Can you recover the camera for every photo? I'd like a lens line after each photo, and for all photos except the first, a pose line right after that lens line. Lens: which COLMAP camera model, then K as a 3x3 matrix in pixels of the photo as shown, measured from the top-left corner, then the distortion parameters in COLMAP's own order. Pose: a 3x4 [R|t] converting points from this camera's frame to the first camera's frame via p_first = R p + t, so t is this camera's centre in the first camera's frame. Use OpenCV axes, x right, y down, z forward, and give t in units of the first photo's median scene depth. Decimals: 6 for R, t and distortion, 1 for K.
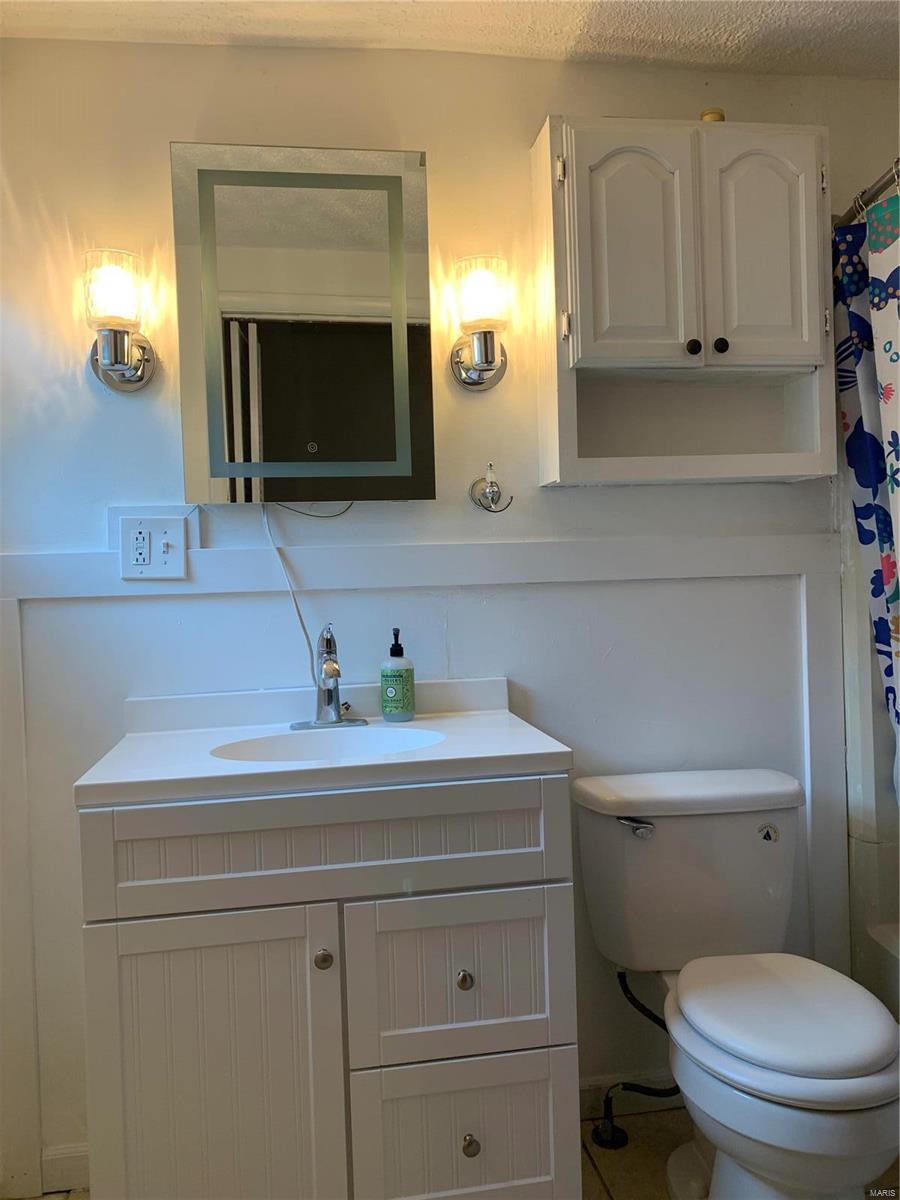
lens RADIAL K [[925.3, 0, 444.4], [0, 925.3, 597.1], [0, 0, 1]] dist [0.043714, -0.047019]
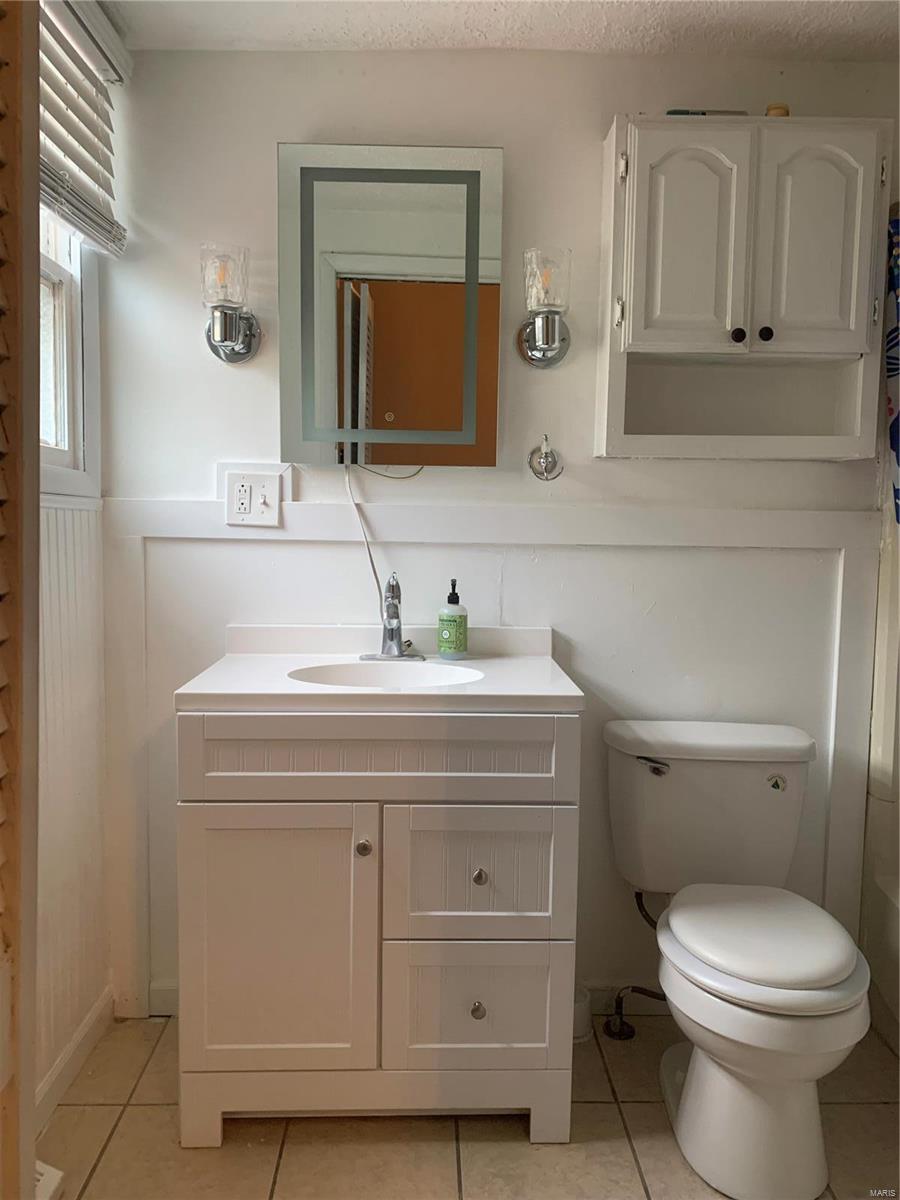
lens RADIAL K [[925.3, 0, 443.9], [0, 925.3, 598.3], [0, 0, 1]] dist [0.043714, -0.047019]
pose [[0.988799, 0.060202, -0.136570, 0.093590], [-0.050078, 0.995819, 0.076394, -0.029486], [0.140598, -0.068700, 0.987680, -0.133343]]
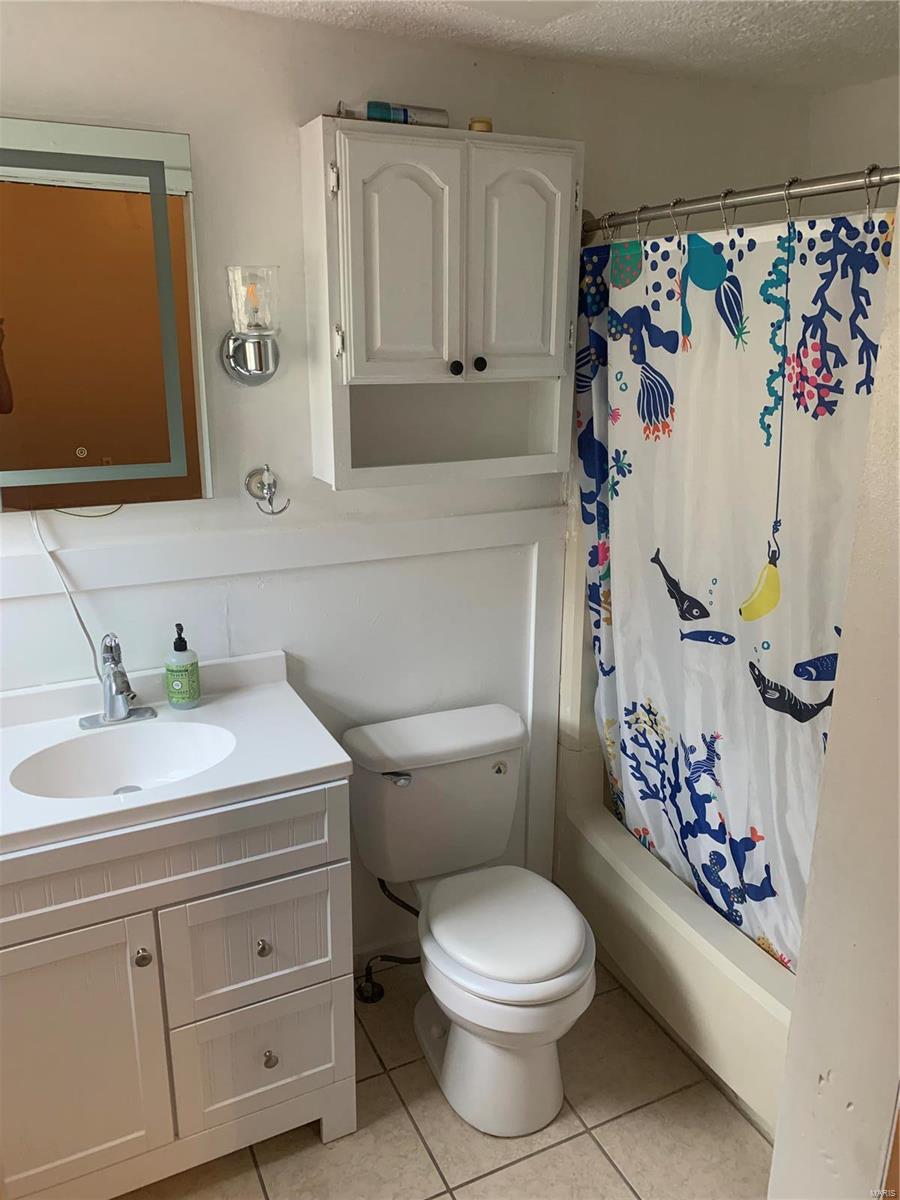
lens RADIAL K [[925.3, 0, 443.5], [0, 925.3, 590.3], [0, 0, 1]] dist [0.043714, -0.047019]
pose [[0.958259, -0.044629, 0.282396, -0.060934], [-0.032668, 0.964180, 0.263231, -0.295246], [-0.284028, -0.261469, 0.922476, -0.054391]]
